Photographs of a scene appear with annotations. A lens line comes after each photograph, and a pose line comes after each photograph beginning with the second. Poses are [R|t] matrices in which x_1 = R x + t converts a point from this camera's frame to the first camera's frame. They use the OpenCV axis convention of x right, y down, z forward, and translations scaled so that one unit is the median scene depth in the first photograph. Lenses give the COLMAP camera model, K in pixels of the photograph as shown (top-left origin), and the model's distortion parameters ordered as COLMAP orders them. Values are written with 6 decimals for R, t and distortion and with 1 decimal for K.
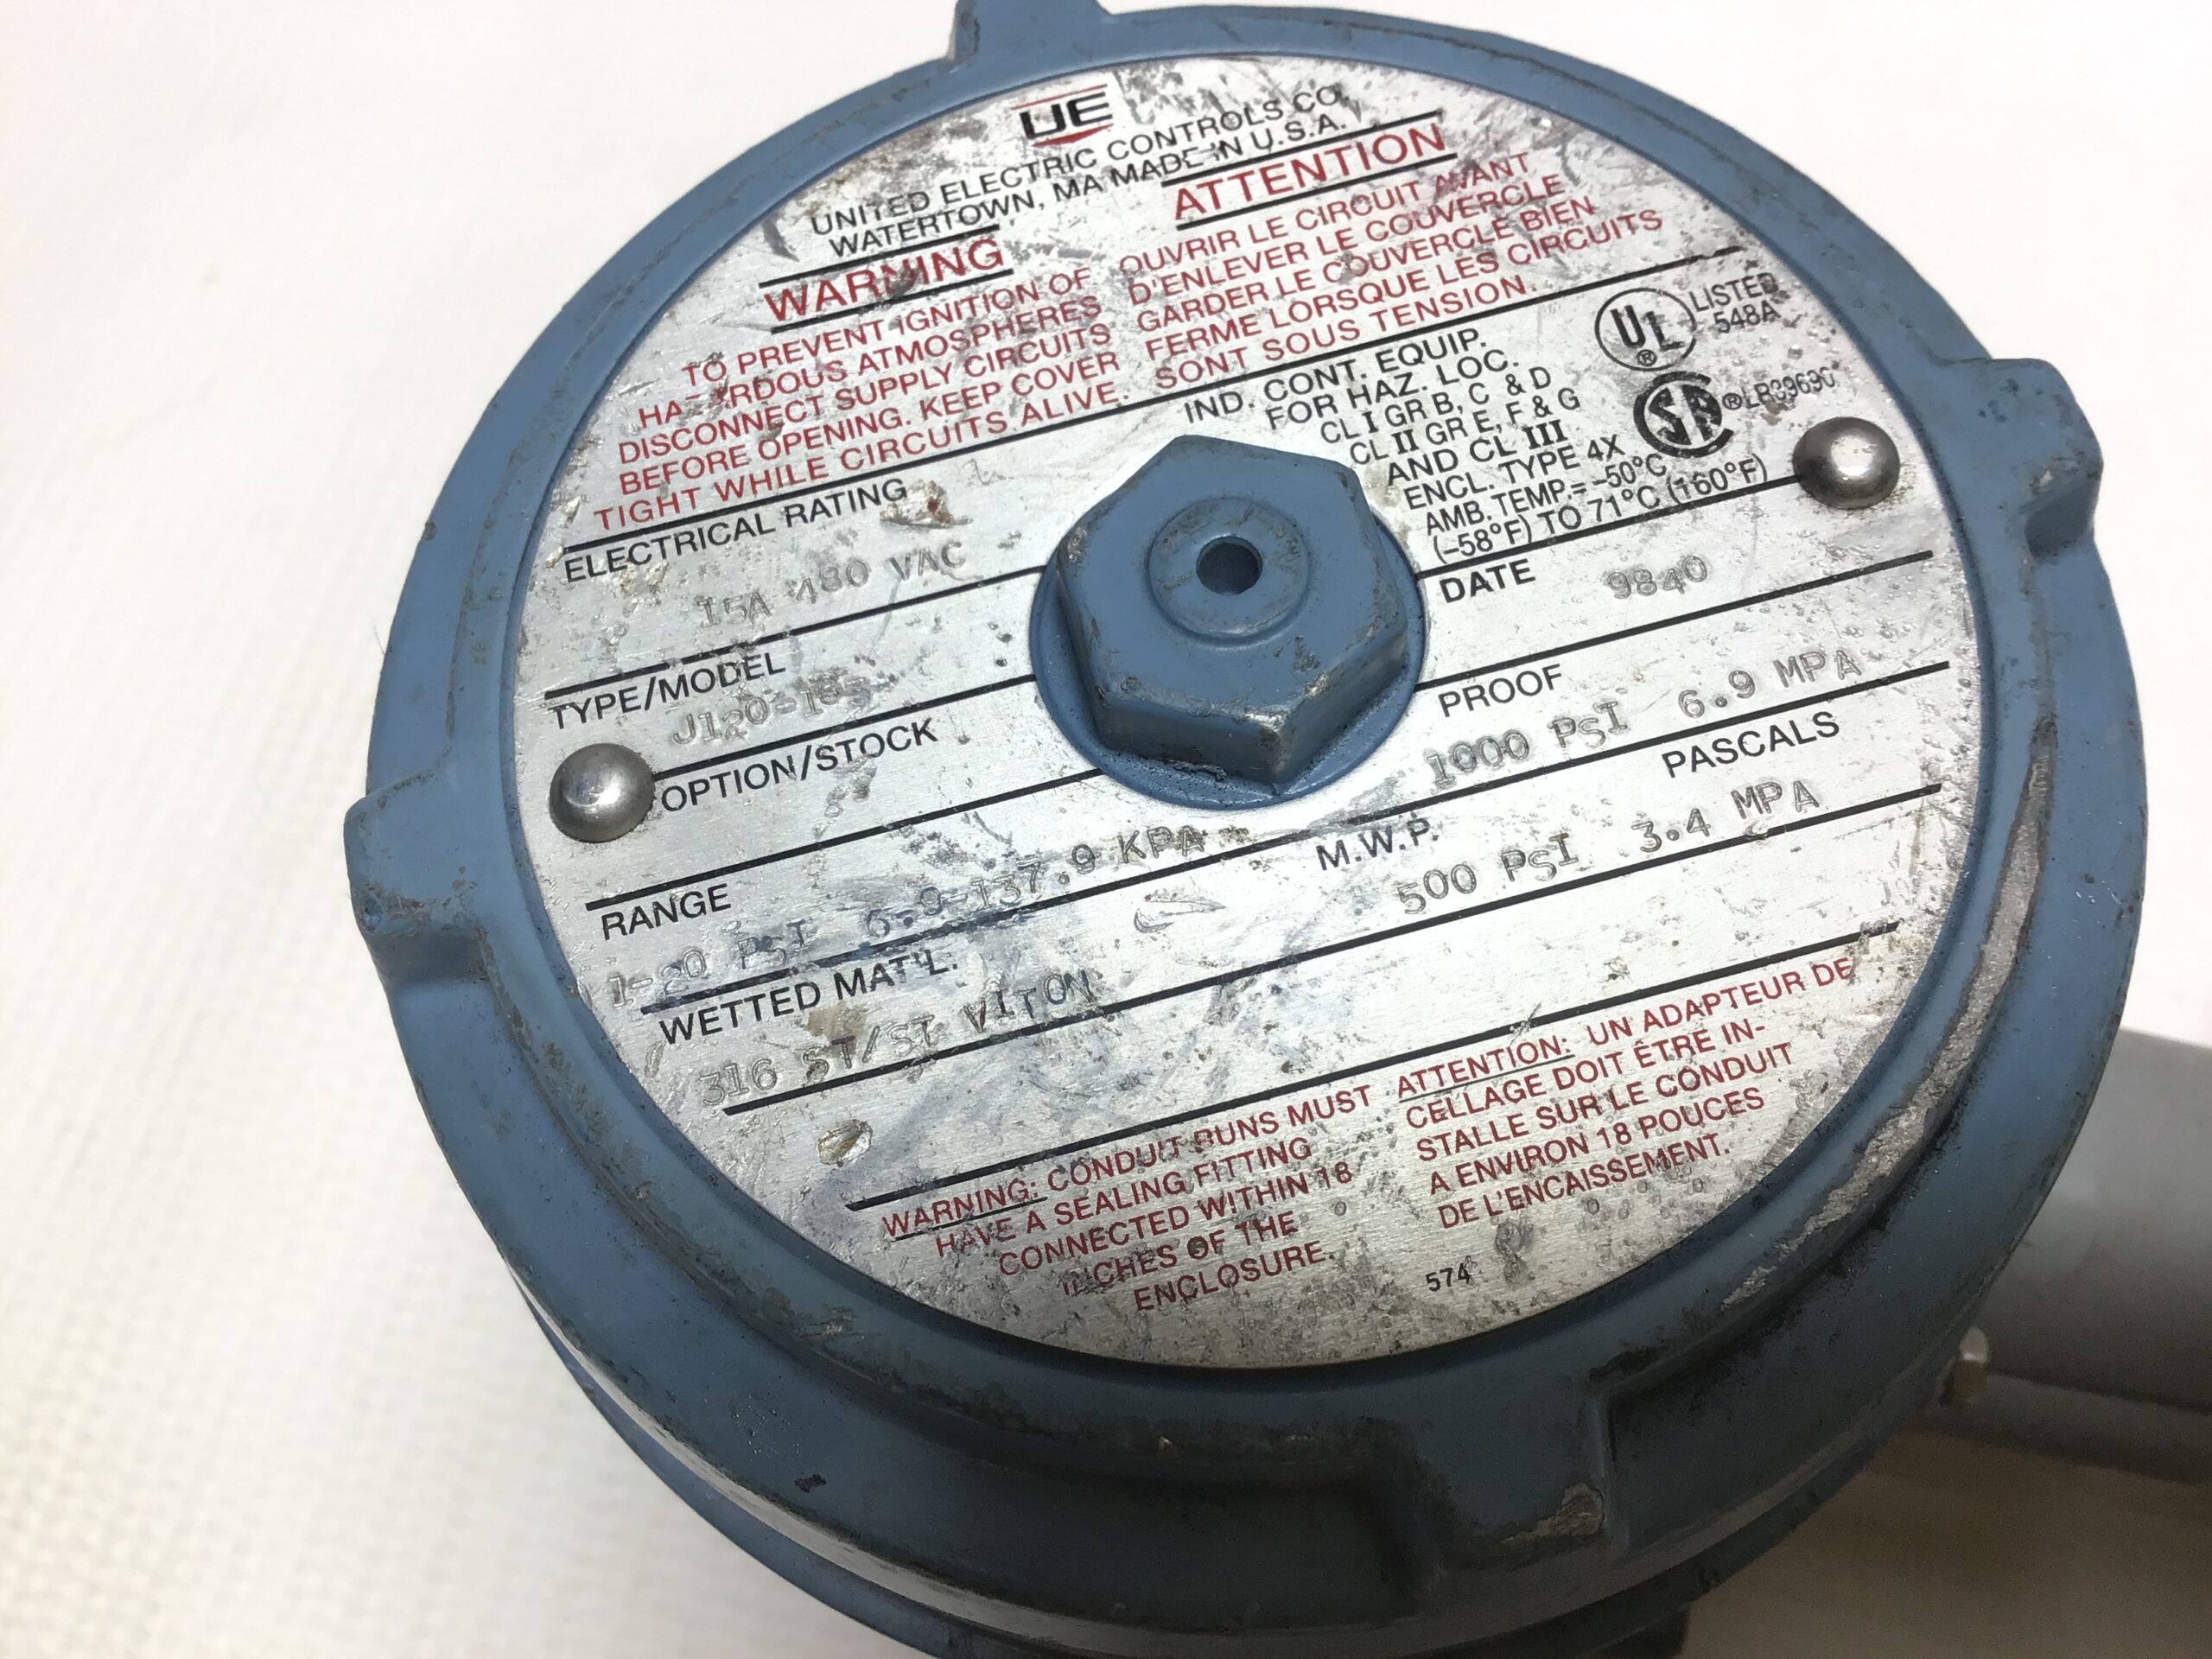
lens RADIAL K [[2002.1, 0, 1060.6], [0, 2002.1, 833.9], [0, 0, 1]] dist [0.064488, -0.014218]
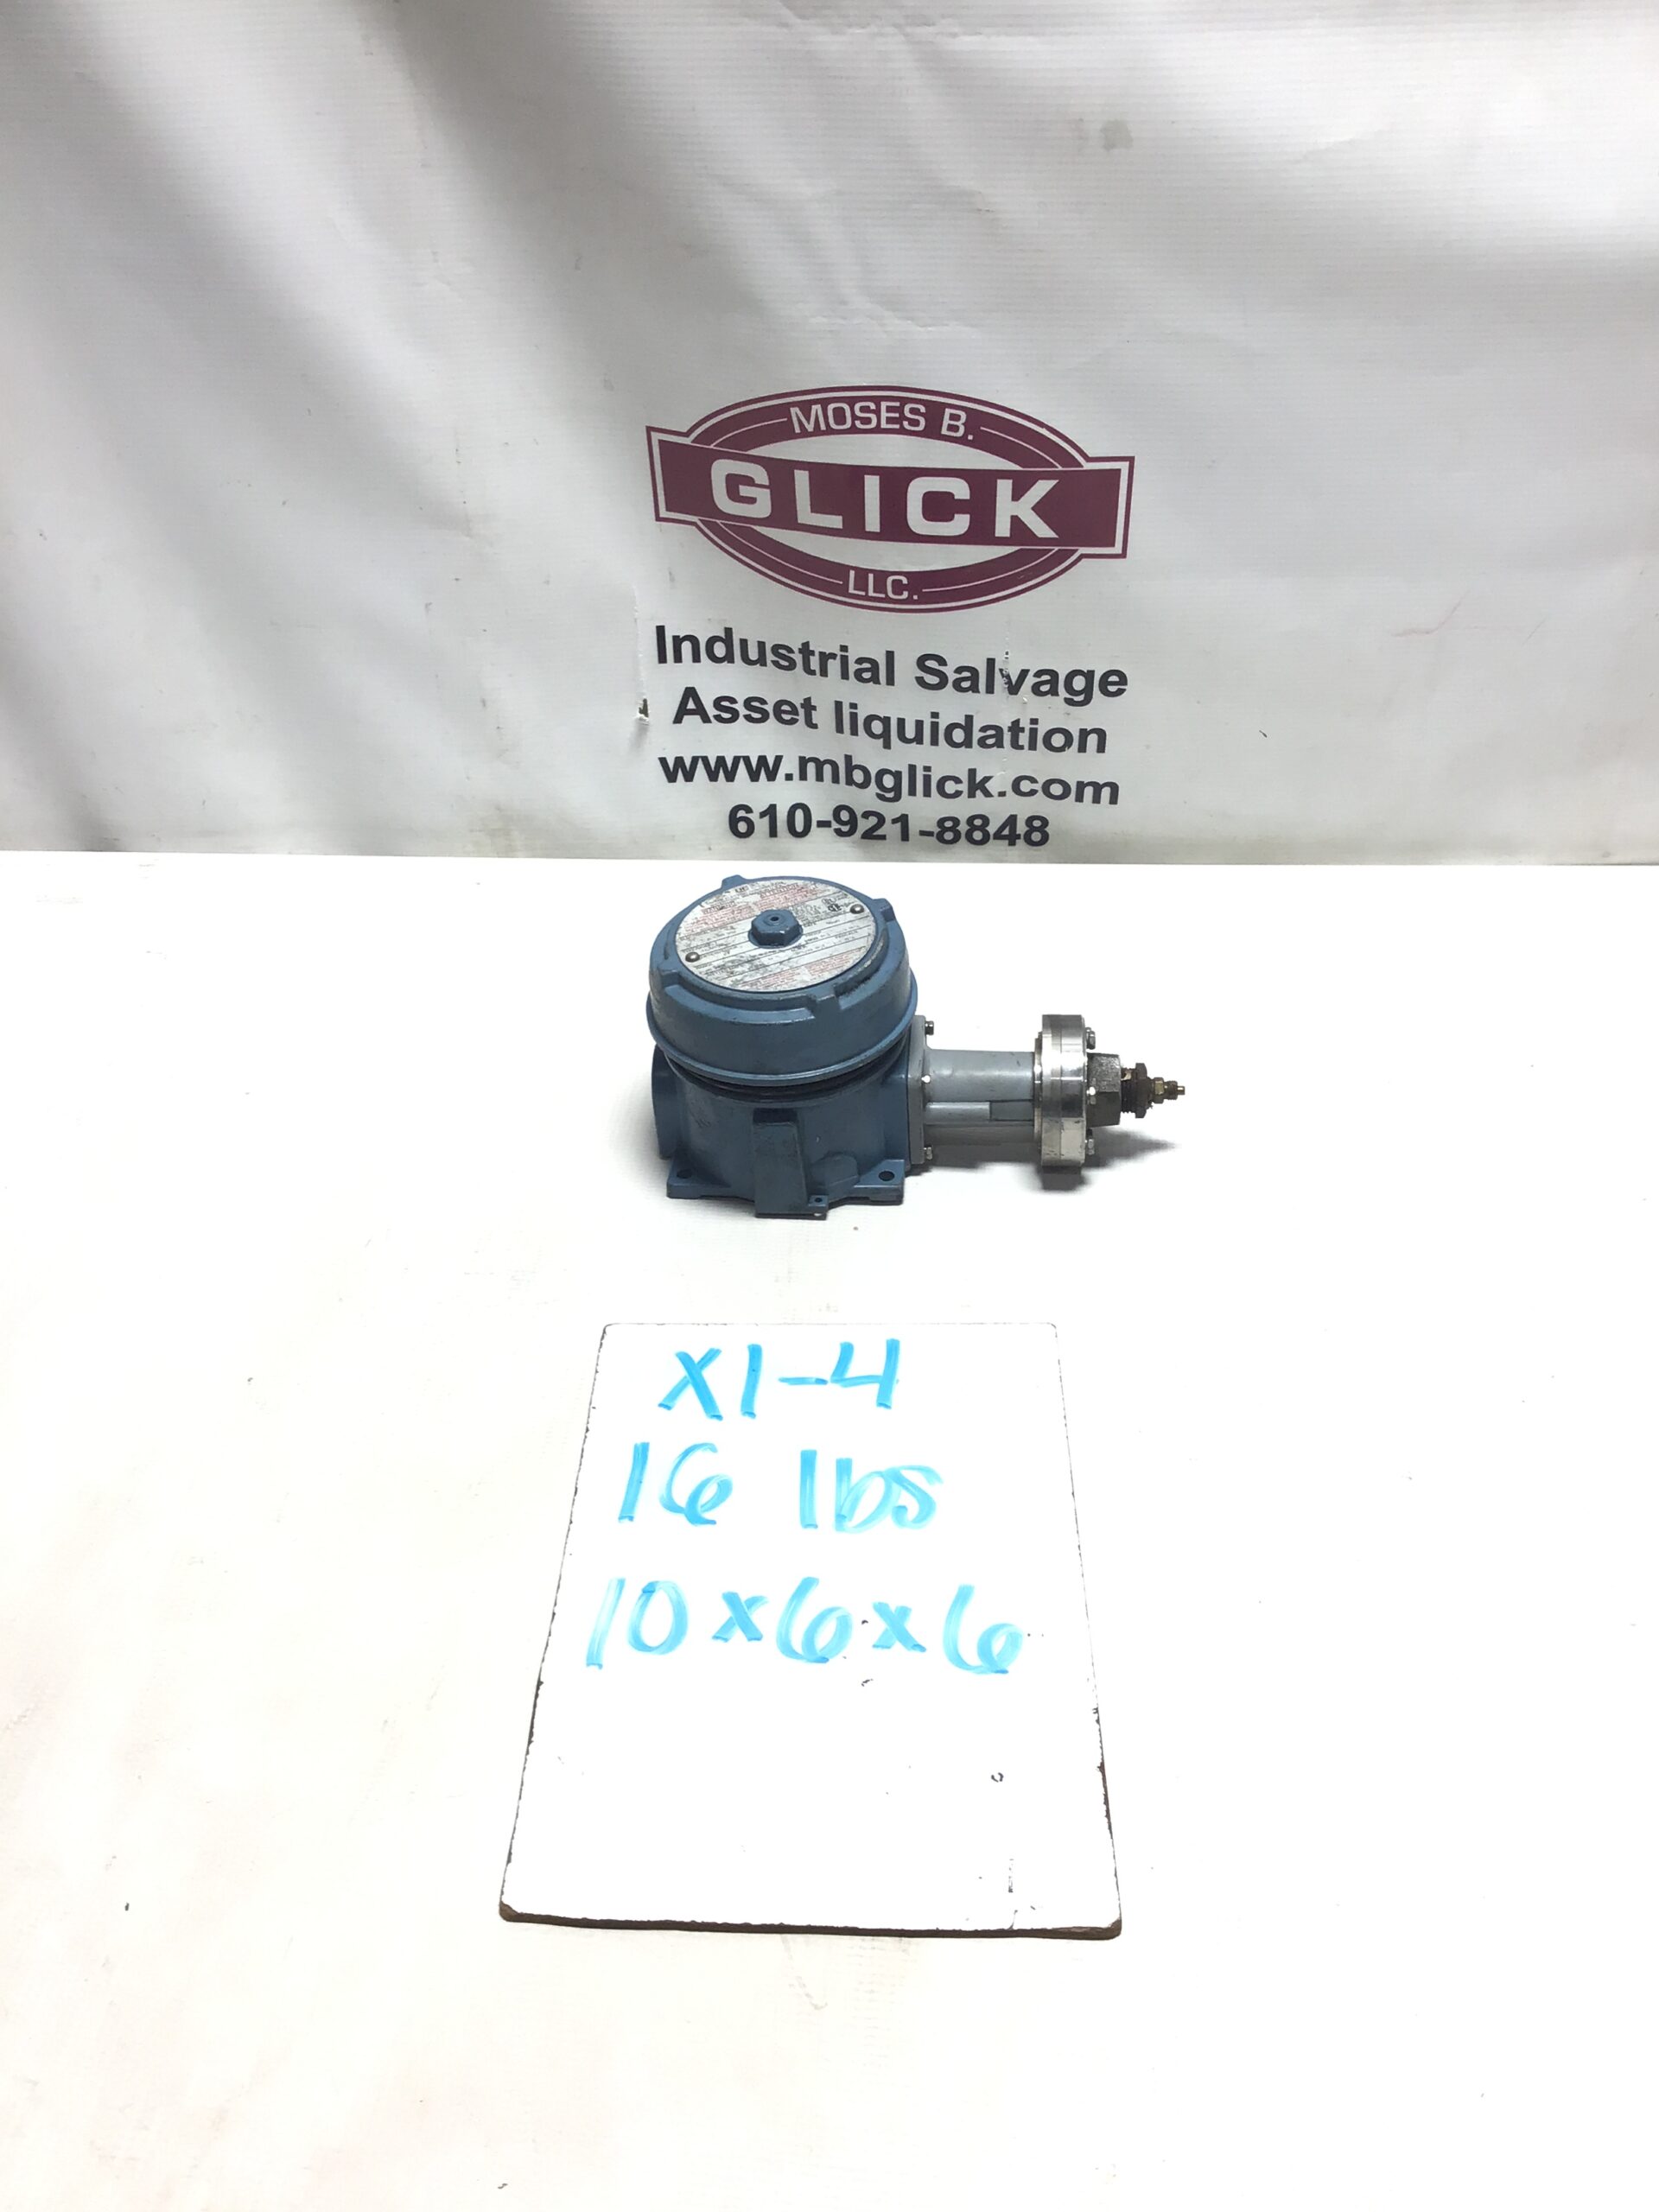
lens RADIAL K [[2002.1, 0, 829.5], [0, 2002.1, 1106.0], [0, 0, 1]] dist [0.064488, -0.014218]
pose [[0.986807, -0.088948, 0.135277, -0.745847], [0.144699, 0.859343, -0.490502, 3.941719], [-0.072621, 0.503605, 0.860876, -4.838776]]
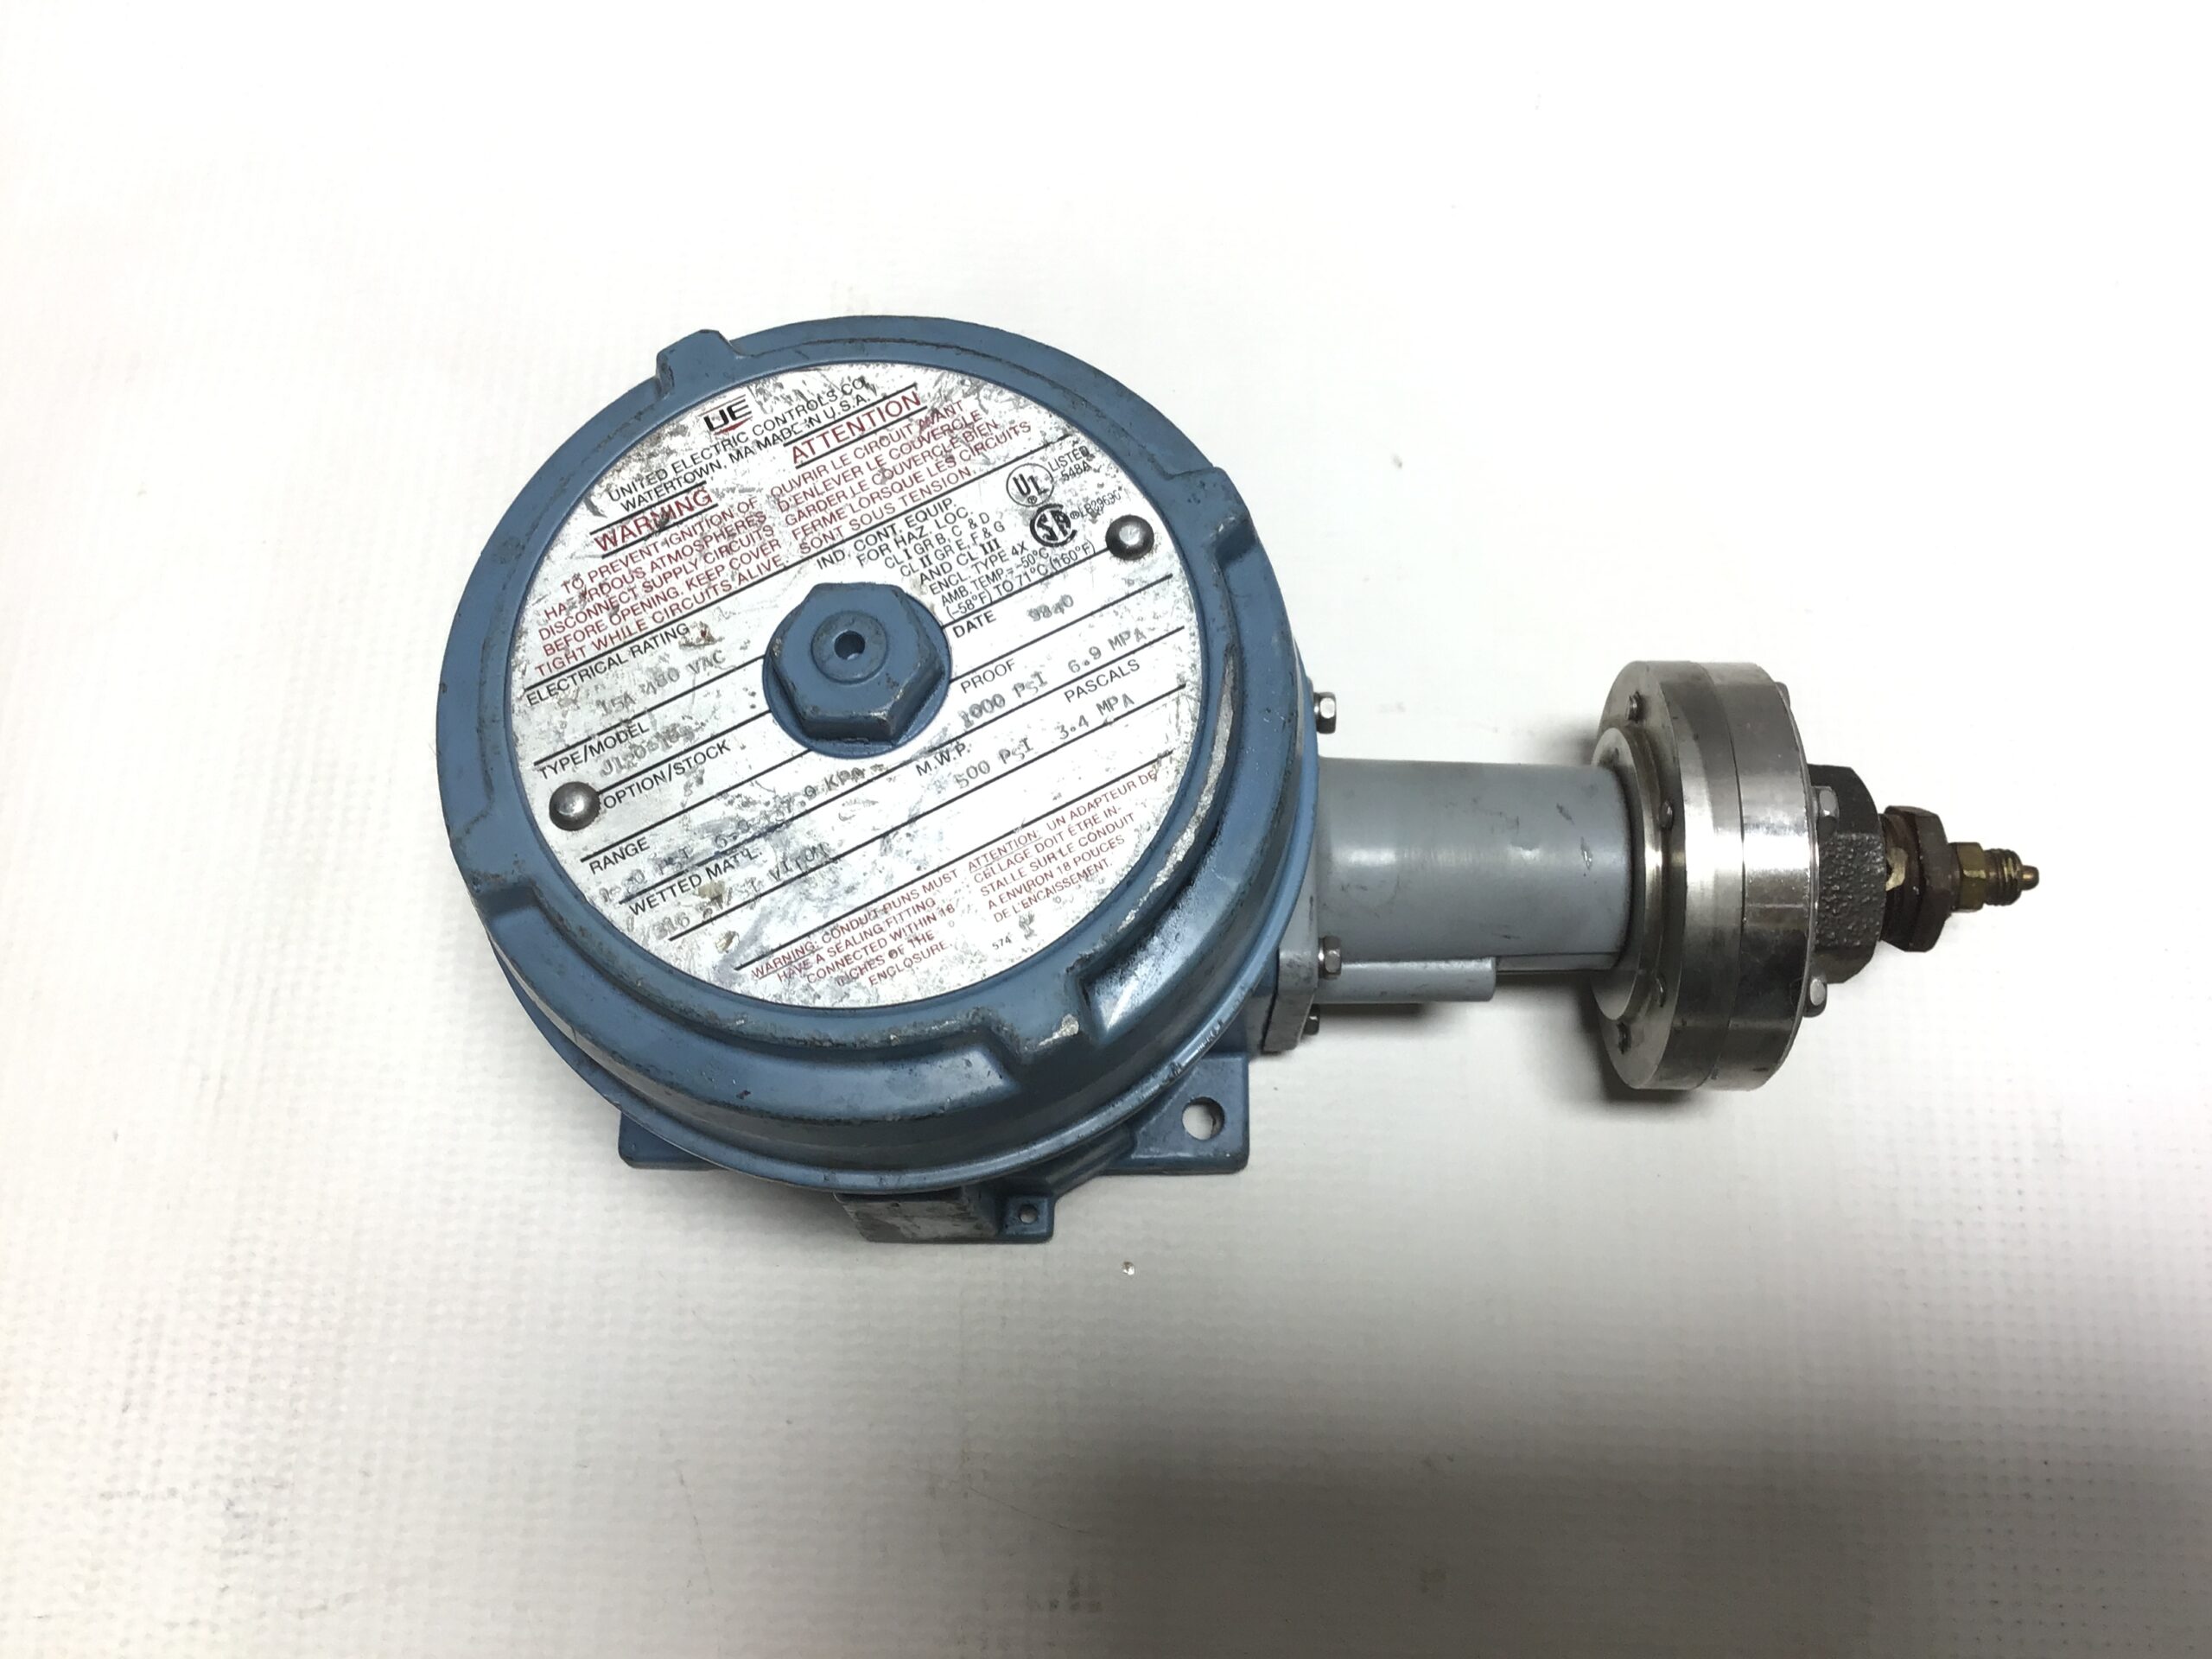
lens RADIAL K [[2002.1, 0, 1060.6], [0, 2002.1, 833.9], [0, 0, 1]] dist [0.064488, -0.014218]
pose [[0.975338, -0.198245, 0.097029, 0.052796], [0.191269, 0.978539, 0.076671, -0.054215], [-0.110146, -0.056221, 0.992324, -1.091013]]
